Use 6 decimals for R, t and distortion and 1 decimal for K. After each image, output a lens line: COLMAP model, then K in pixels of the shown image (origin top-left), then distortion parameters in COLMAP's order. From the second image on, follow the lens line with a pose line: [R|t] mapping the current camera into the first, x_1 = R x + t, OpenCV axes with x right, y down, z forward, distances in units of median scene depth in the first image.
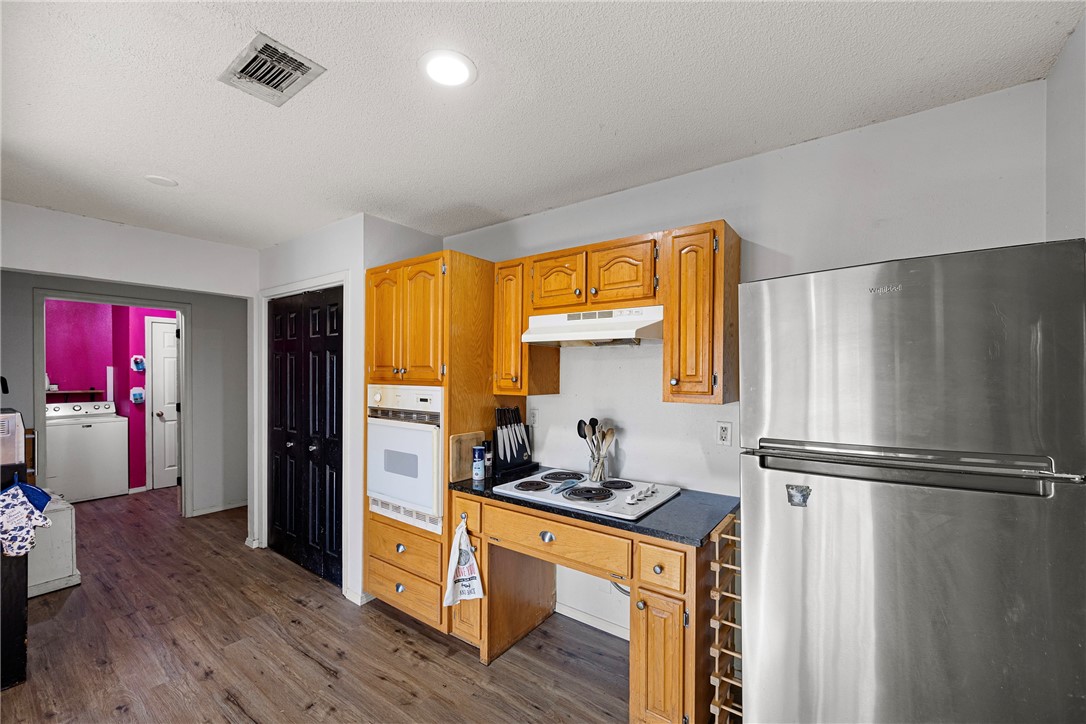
lens RADIAL K [[440.3, 0, 565.3], [0, 440.3, 375.9], [0, 0, 1]] dist [0.000264, -0.000017]
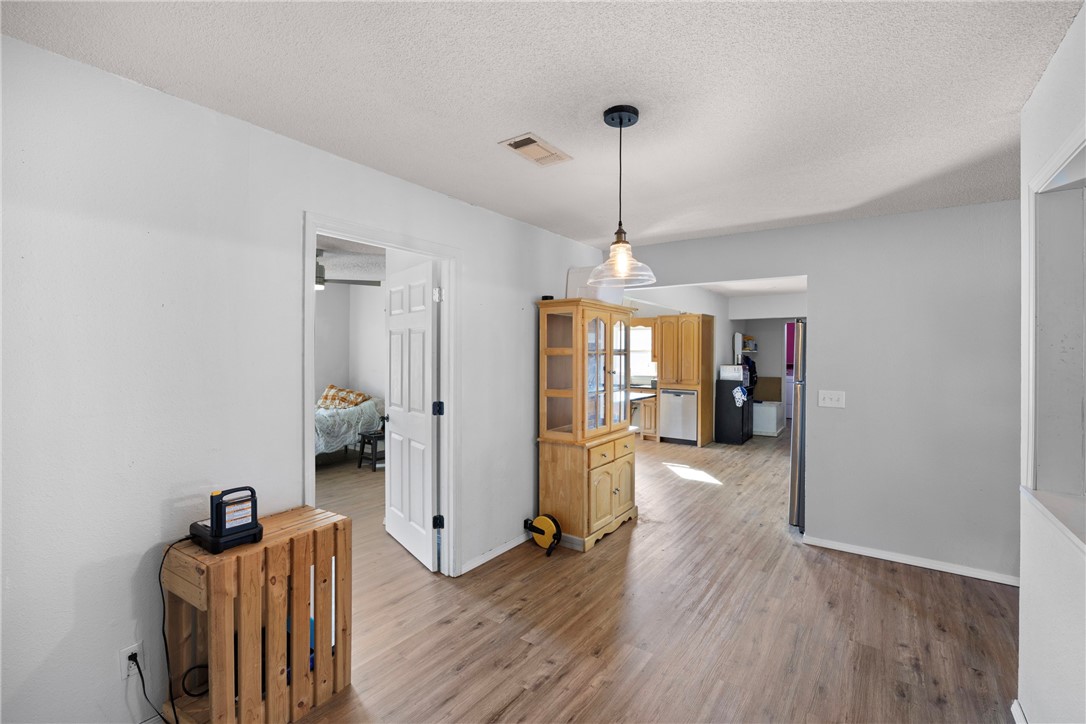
lens RADIAL K [[475.8, 0, 547.8], [0, 475.8, 356.4], [0, 0, 1]] dist [-0.000016, -0.000062]
pose [[0.001755, 0.007261, -0.999972, 2.044036], [-0.014193, 0.999873, 0.007235, 0.004451], [0.999898, 0.014180, 0.001857, -0.422674]]
